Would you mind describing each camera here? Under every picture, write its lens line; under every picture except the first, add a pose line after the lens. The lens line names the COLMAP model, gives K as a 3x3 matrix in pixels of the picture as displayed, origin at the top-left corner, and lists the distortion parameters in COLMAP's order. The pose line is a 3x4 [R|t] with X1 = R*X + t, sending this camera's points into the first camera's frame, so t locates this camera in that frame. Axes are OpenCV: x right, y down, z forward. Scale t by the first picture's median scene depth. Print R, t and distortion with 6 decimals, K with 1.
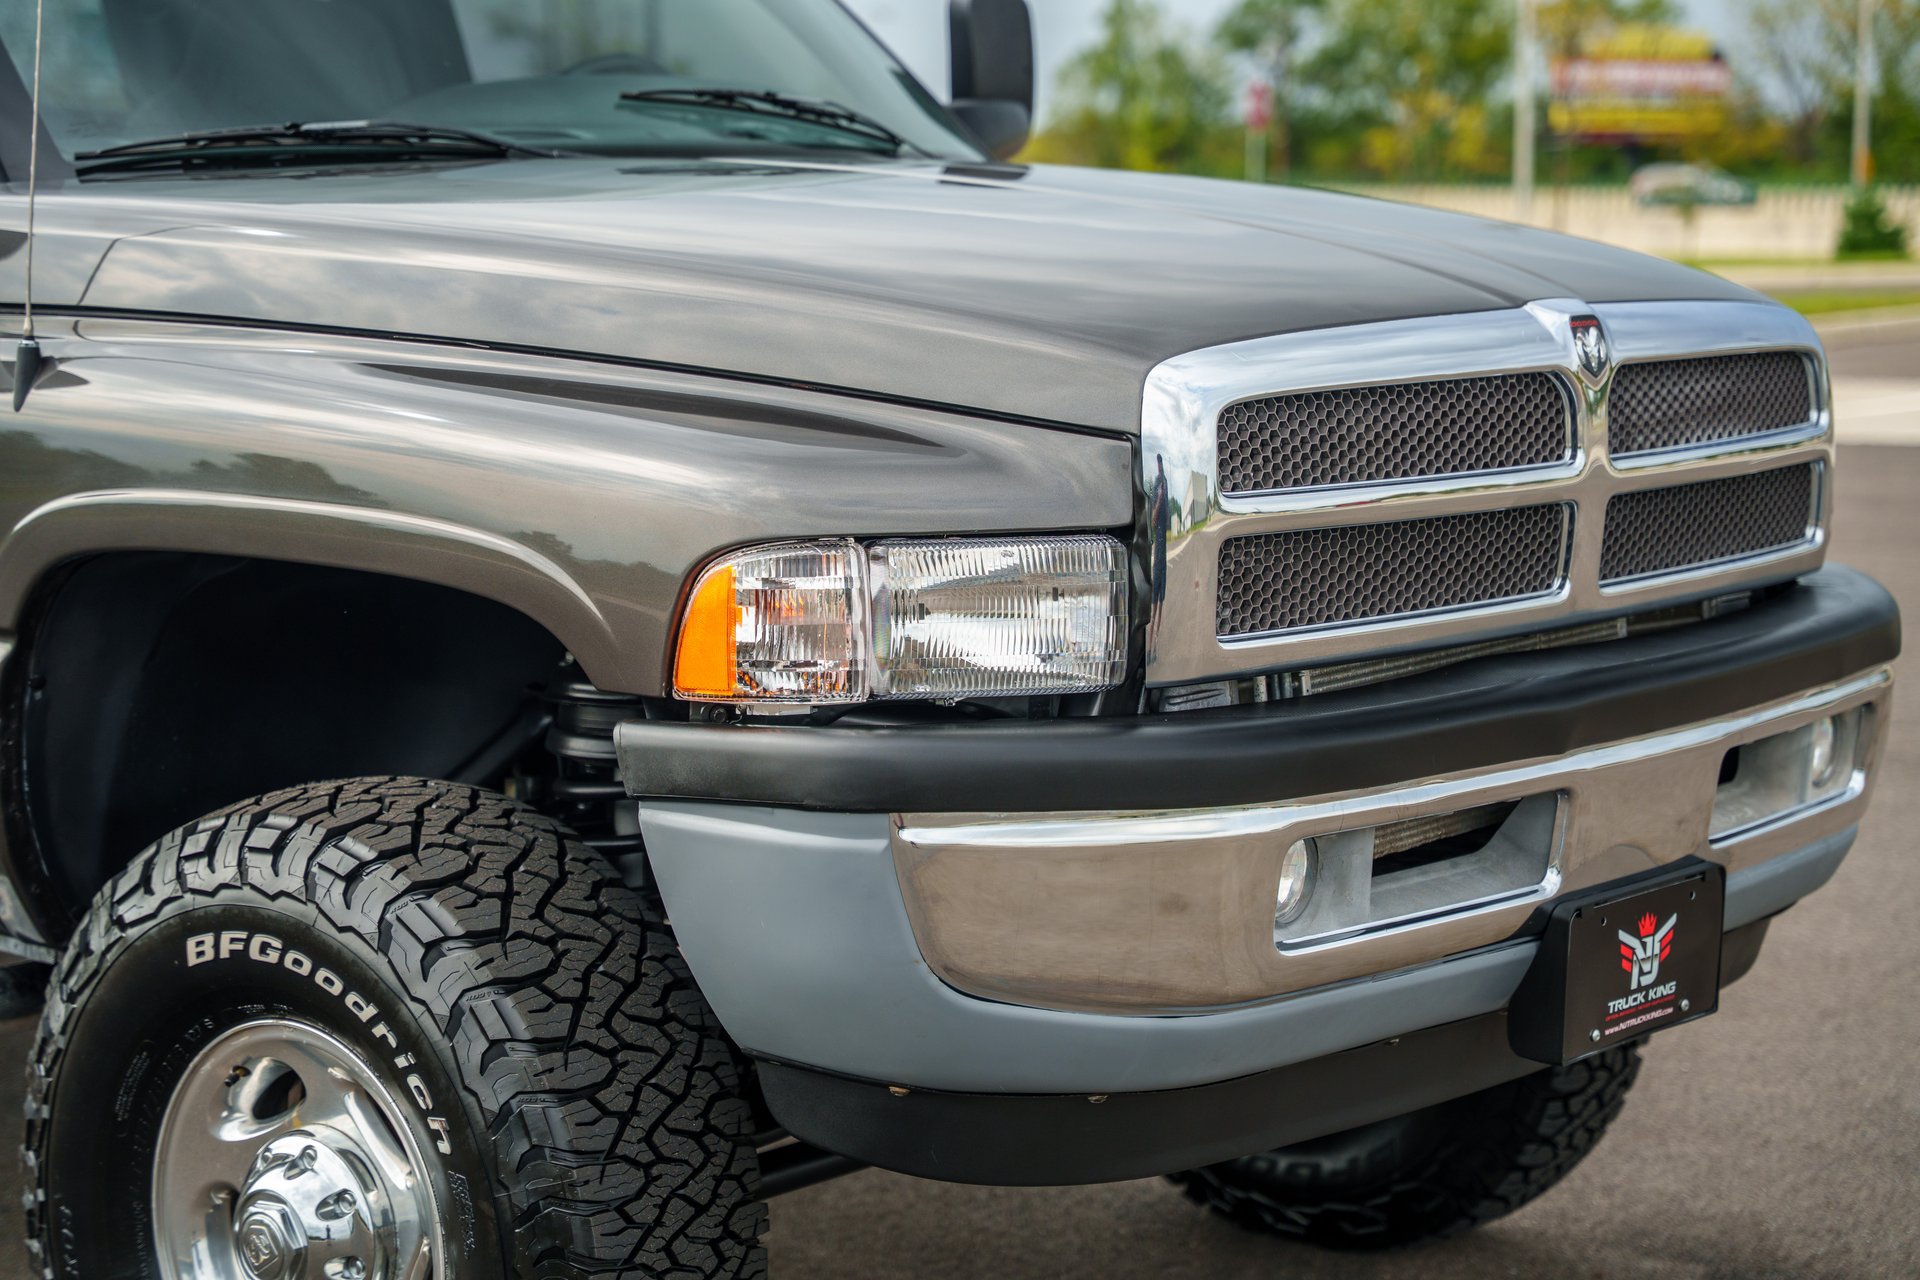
lens RADIAL K [[3651.3, 0, 957.1], [0, 3651.3, 652.7], [0, 0, 1]] dist [0.268111, 0.388156]
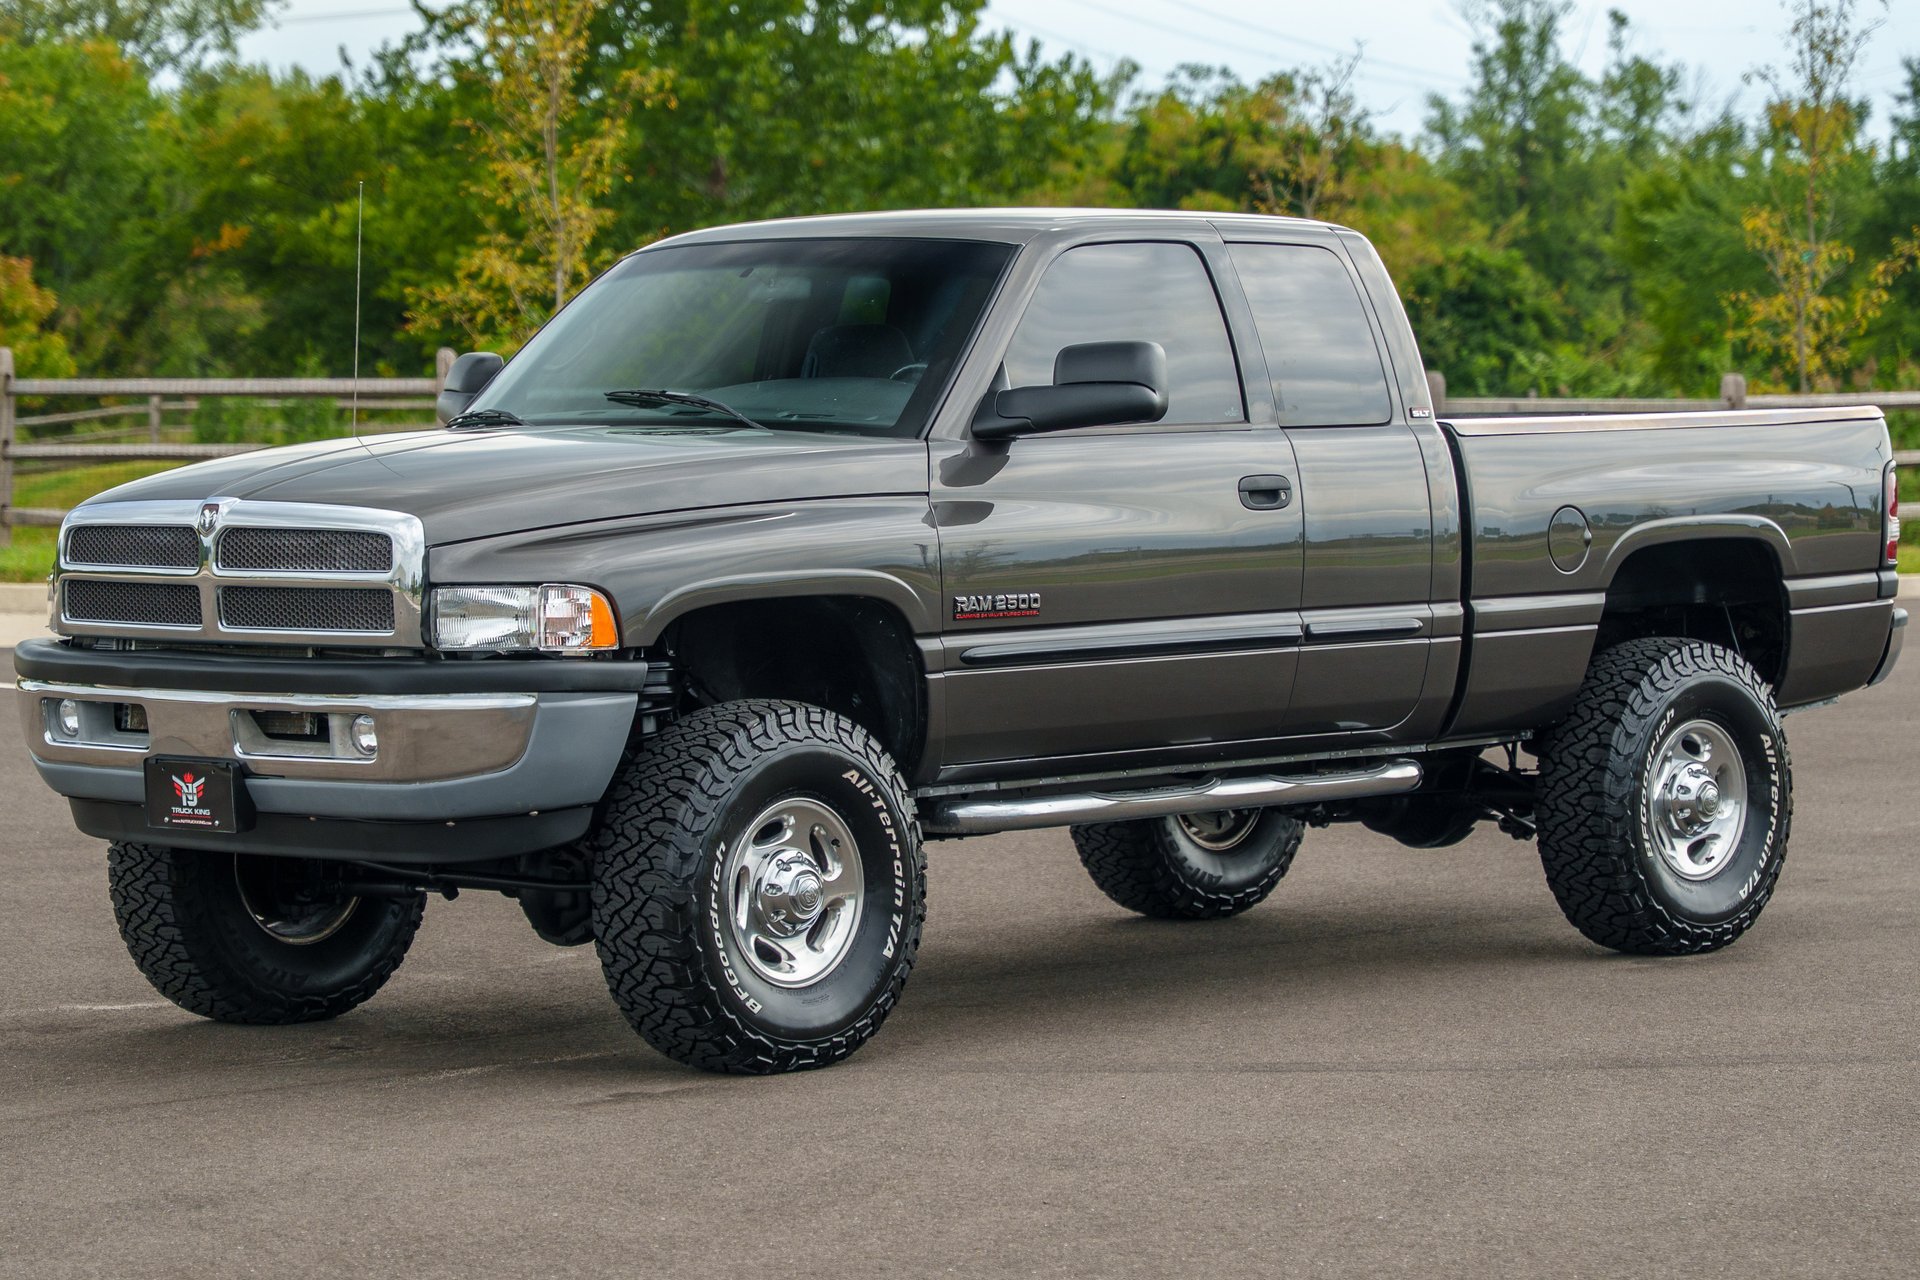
lens RADIAL K [[5954.4, 0, 960.0], [0, 5954.4, 640.0], [0, 0, 1]] dist [0.222217, 1.851145]
pose [[-0.059213, 0.050789, -0.996953, 3.931282], [-0.121416, 0.990924, 0.057693, -0.286314], [0.990834, 0.124463, -0.052509, 1.720103]]
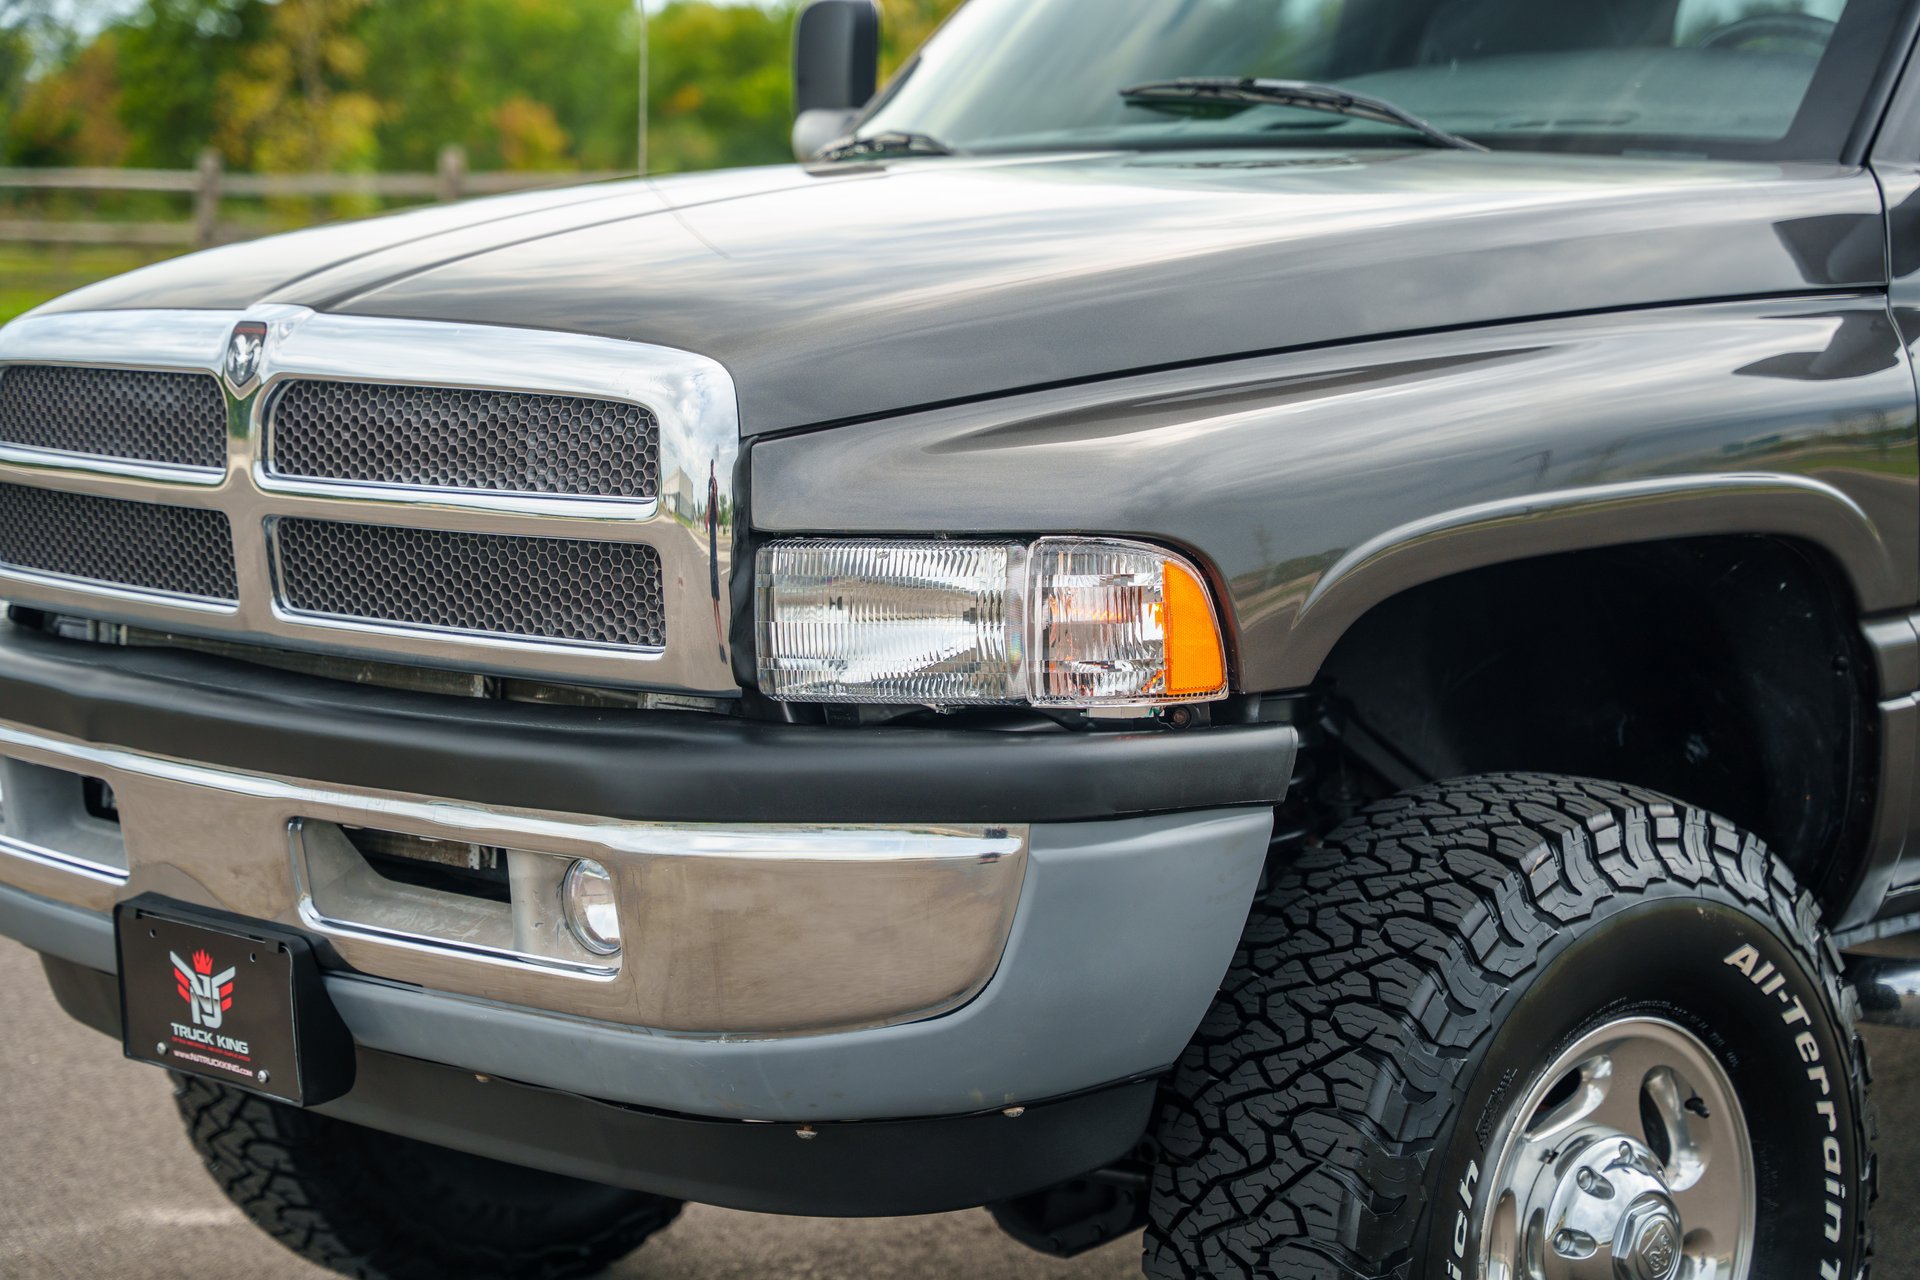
lens RADIAL K [[3651.3, 0, 957.1], [0, 3651.3, 652.7], [0, 0, 1]] dist [0.268111, 0.388156]
pose [[-0.112060, 0.129026, -0.985289, 1.152384], [-0.118450, 0.982731, 0.142163, -0.172383], [0.986617, 0.132638, -0.094842, 1.335569]]
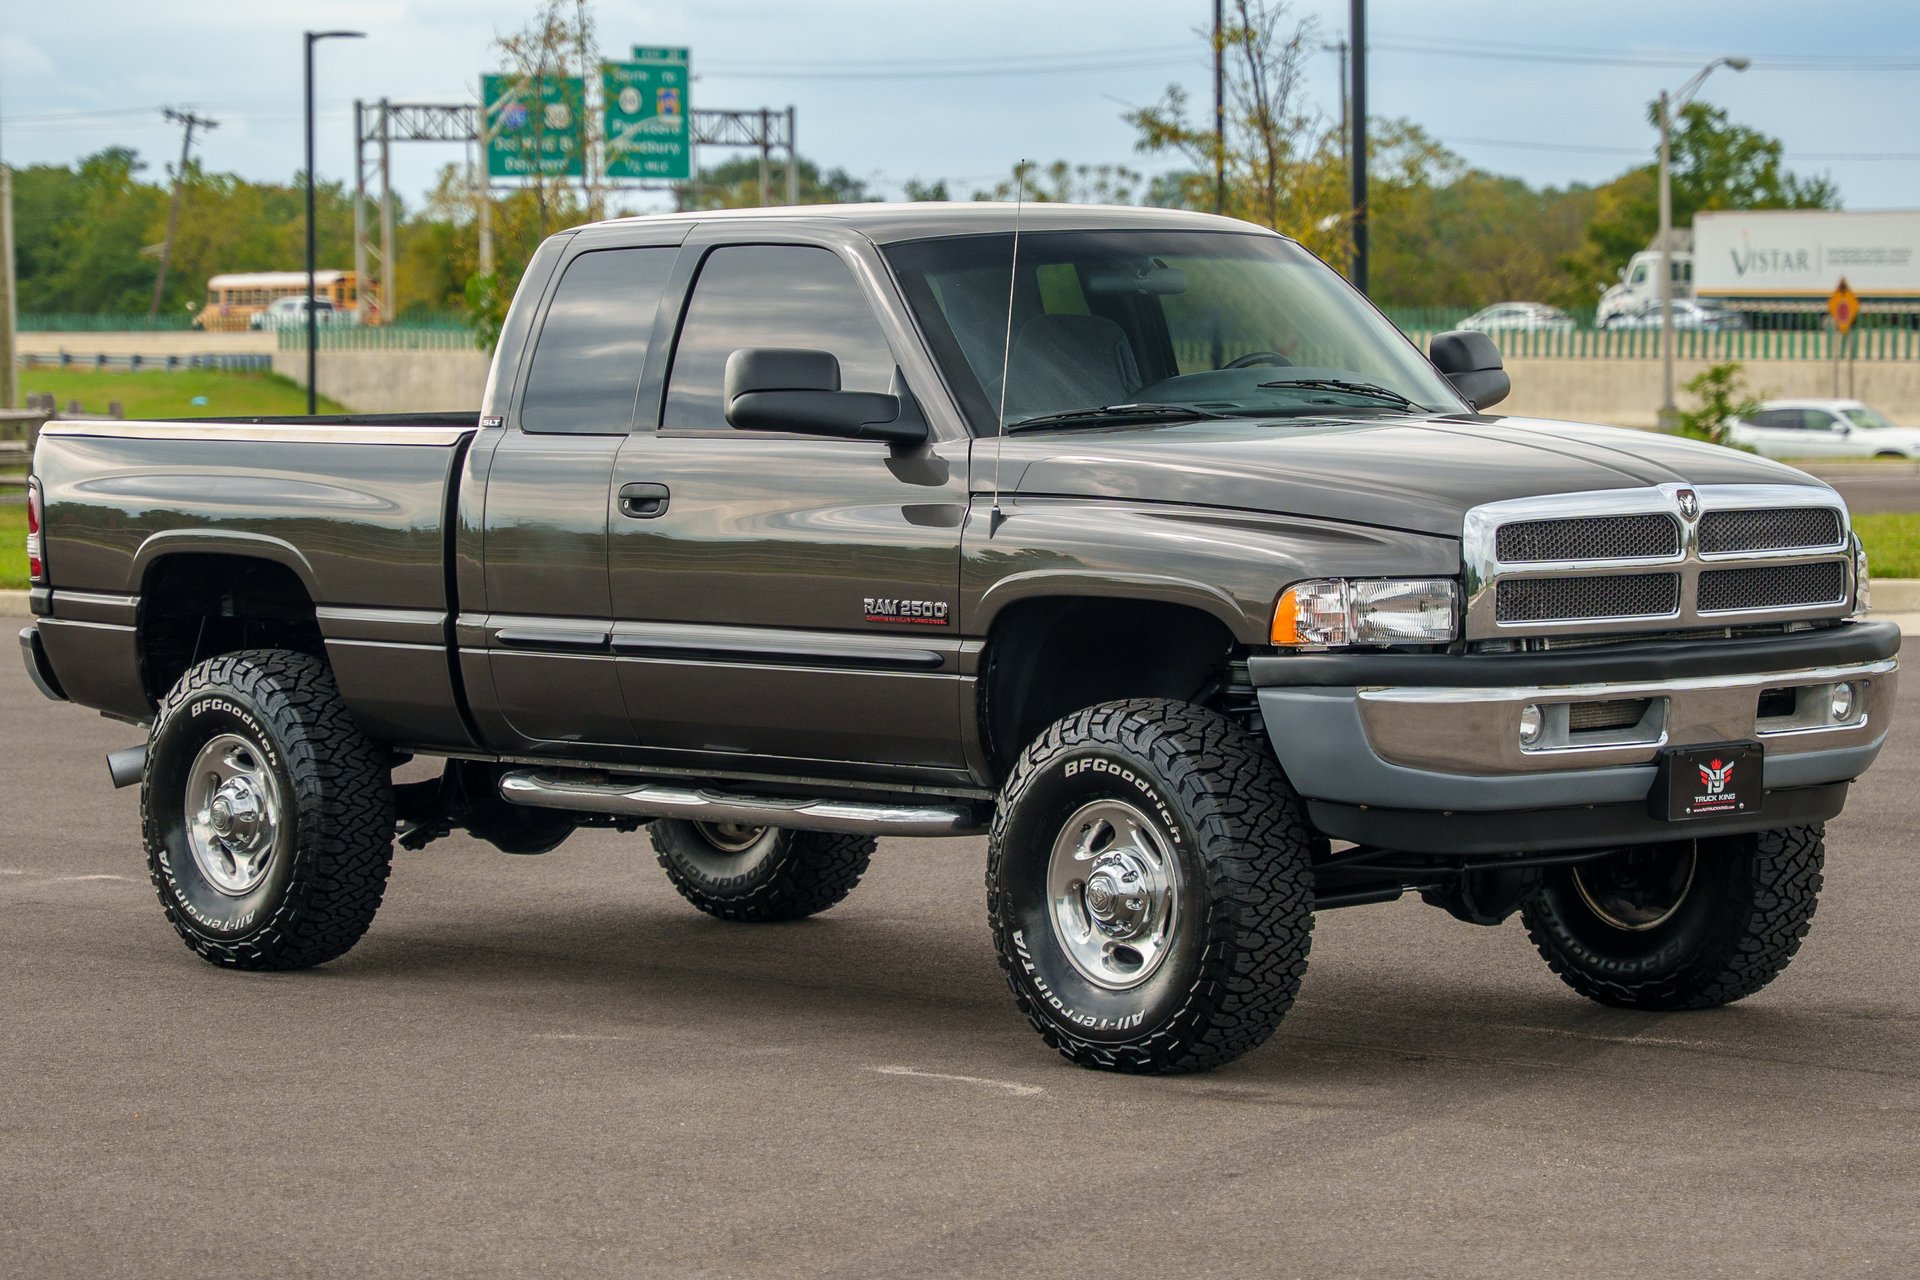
lens RADIAL K [[6313.7, 0, 960.0], [0, 6313.7, 640.0], [0, 0, 1]] dist [0.243640, 1.429746]
pose [[0.988868, -0.002696, -0.148771, 0.318973], [-0.008865, 0.996992, -0.076991, 0.310327], [0.148531, 0.077452, 0.985870, -2.955876]]
